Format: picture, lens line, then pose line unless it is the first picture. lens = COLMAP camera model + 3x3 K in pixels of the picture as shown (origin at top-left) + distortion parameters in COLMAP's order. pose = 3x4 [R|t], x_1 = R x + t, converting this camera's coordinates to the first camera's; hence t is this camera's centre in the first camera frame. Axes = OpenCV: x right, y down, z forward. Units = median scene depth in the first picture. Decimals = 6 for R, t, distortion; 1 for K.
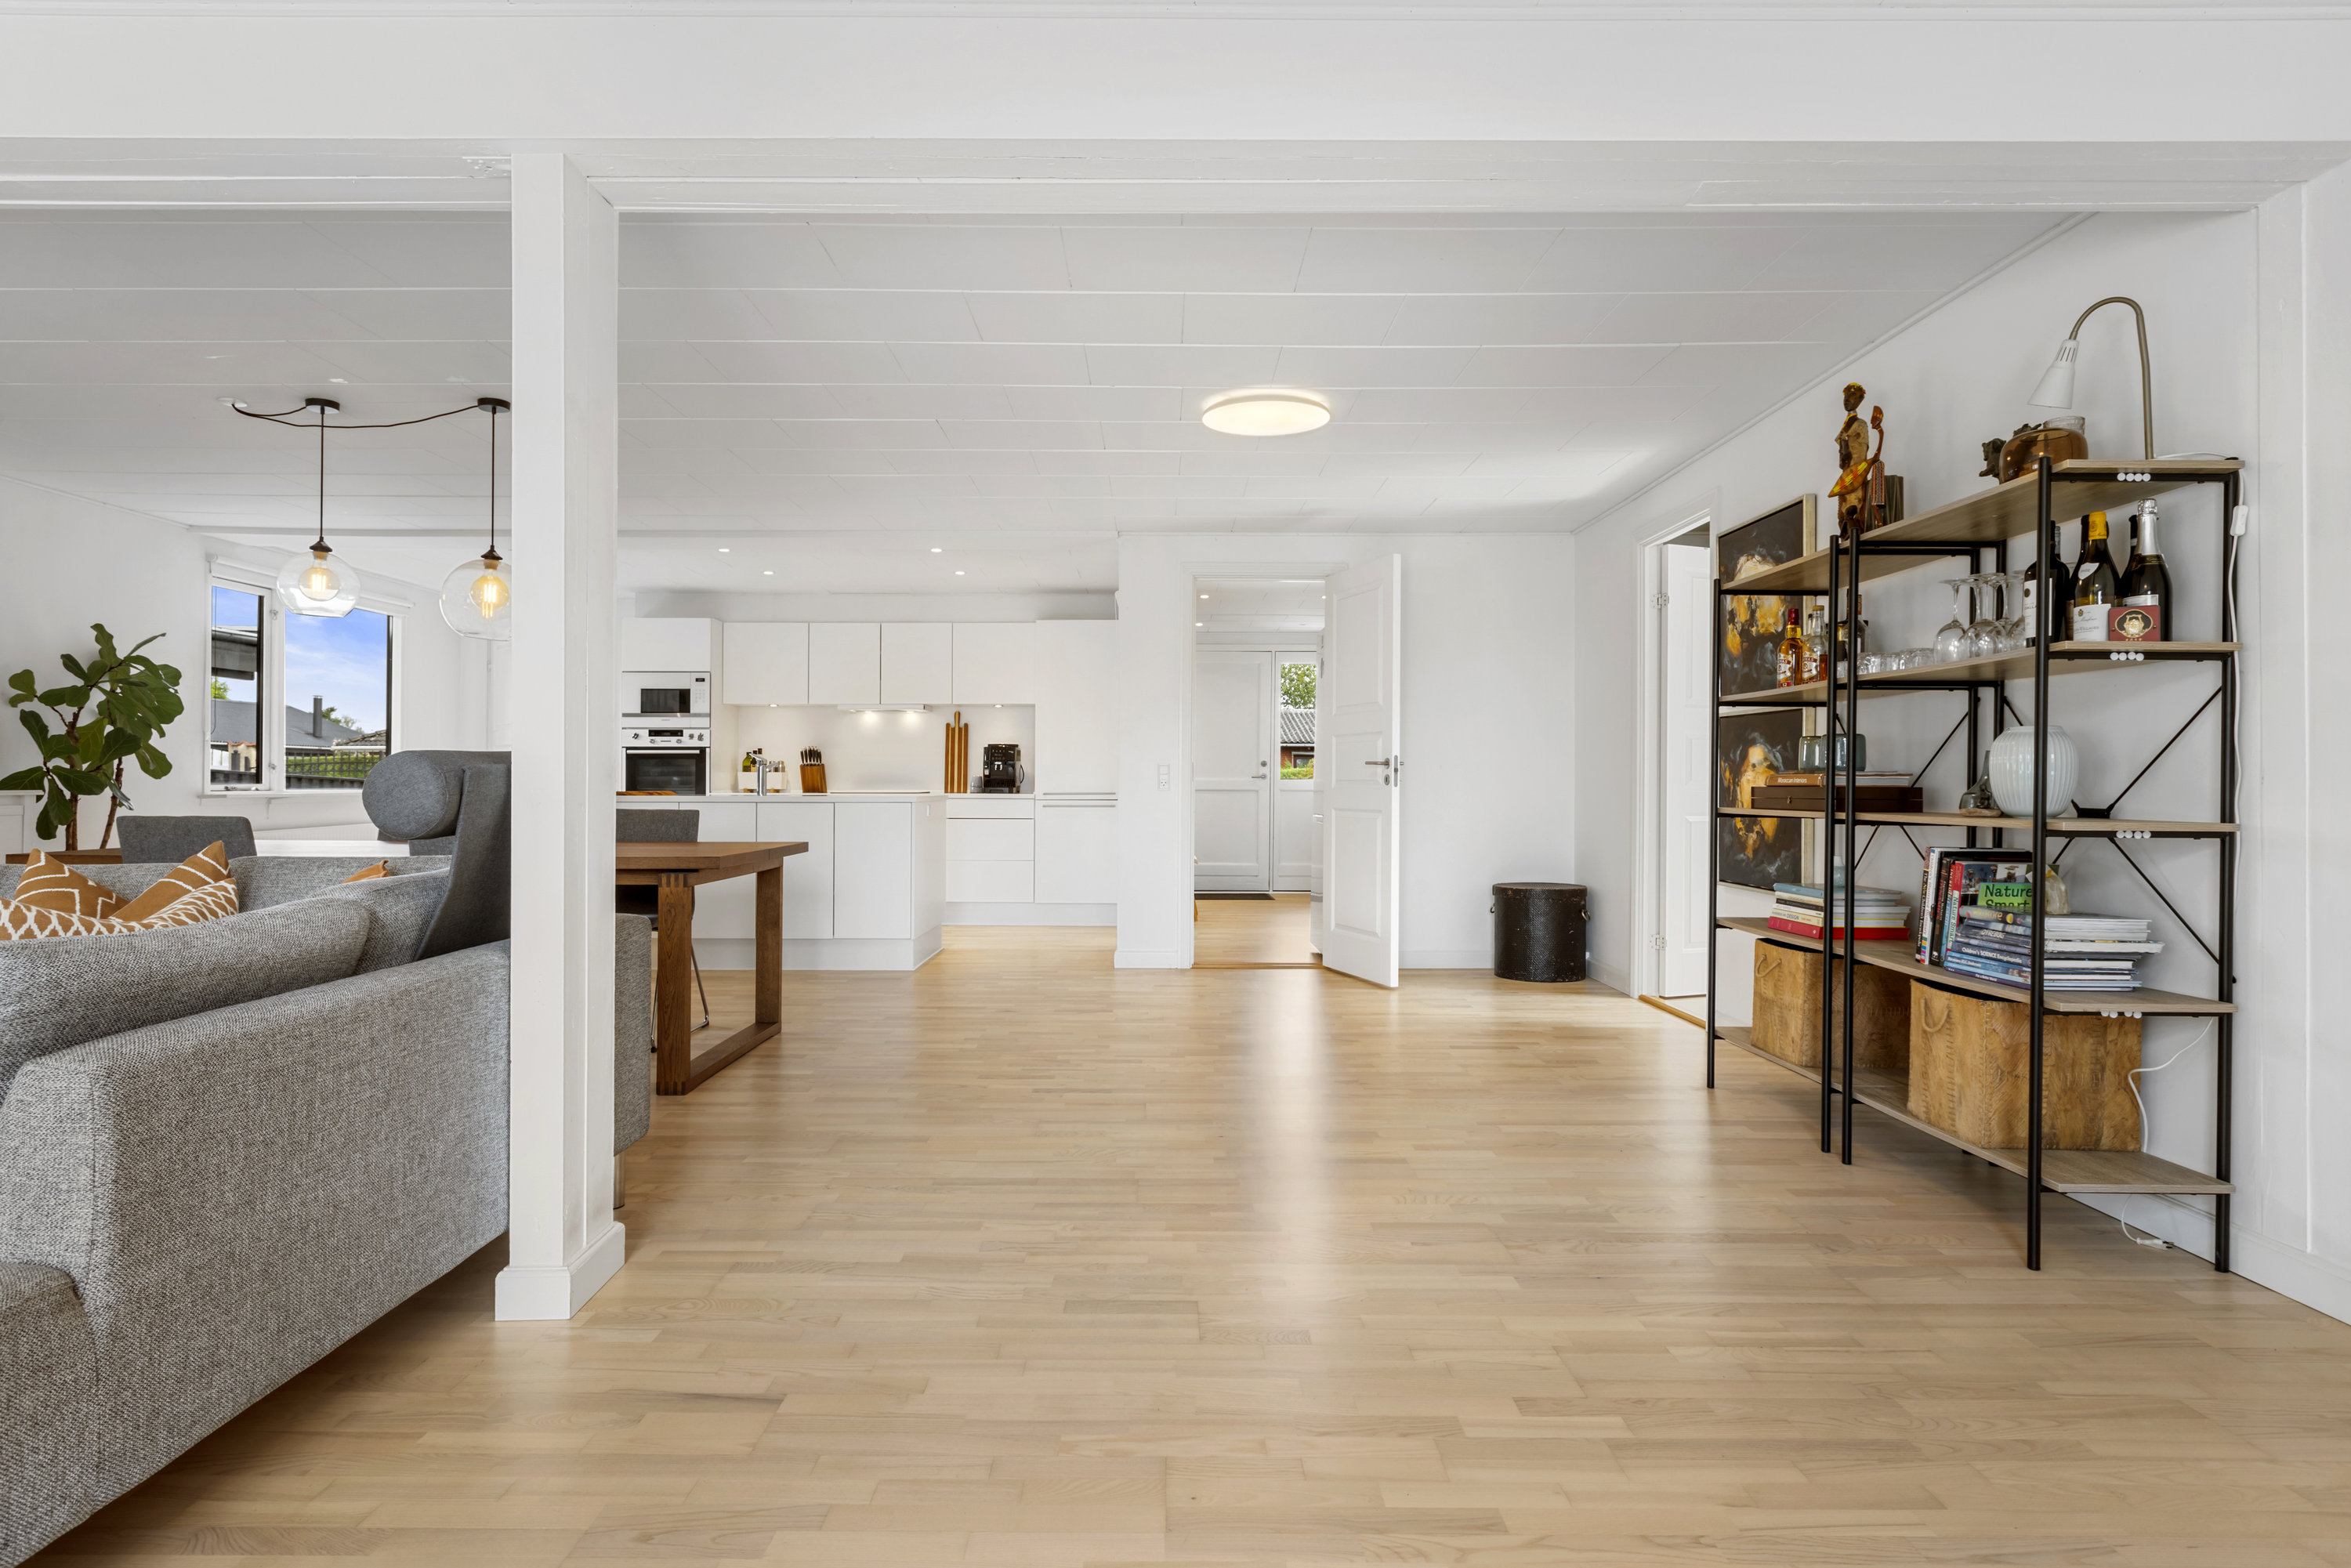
lens RADIAL K [[1253.8, 0, 1167.6], [0, 1253.8, 778.6], [0, 0, 1]] dist [0.005072, -0.006475]
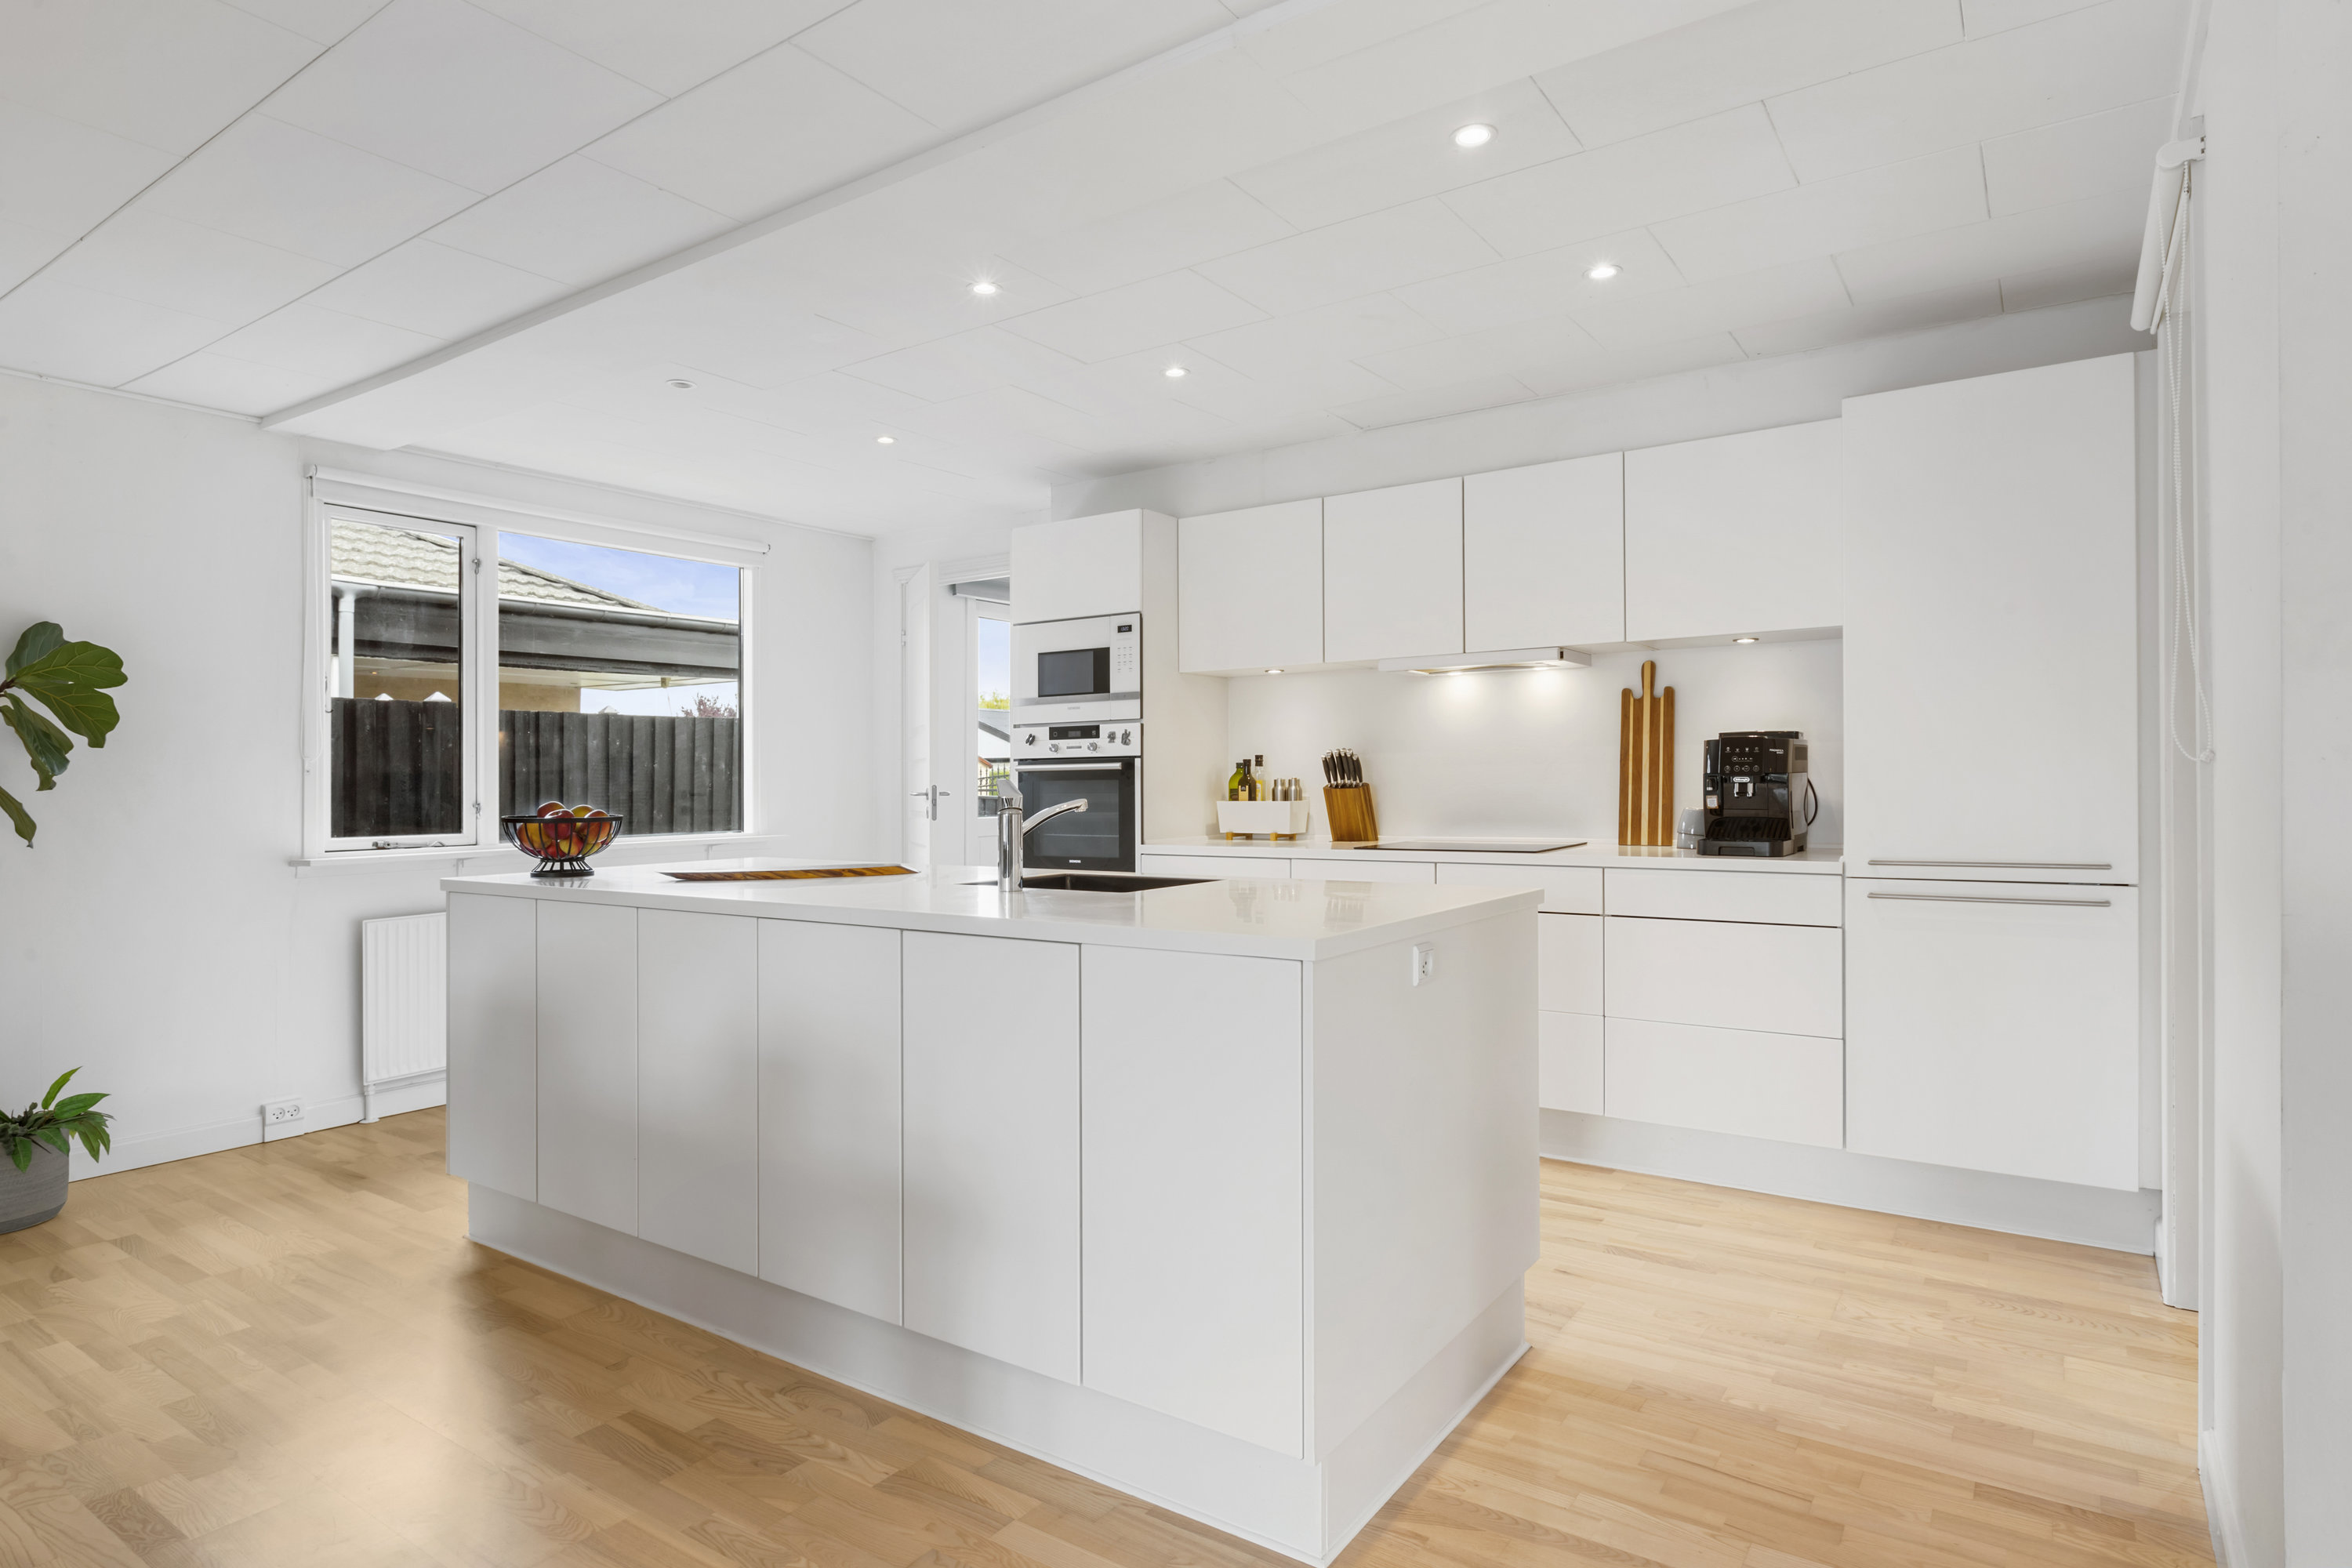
lens RADIAL K [[1283.7, 0, 1174.0], [0, 1283.7, 764.6], [0, 0, 1]] dist [-0.000391, 0.001619]
pose [[0.818731, -0.018476, -0.573880, -0.049415], [0.014589, 0.999829, -0.011375, -0.015555], [0.573992, 0.000941, 0.818861, 0.574007]]
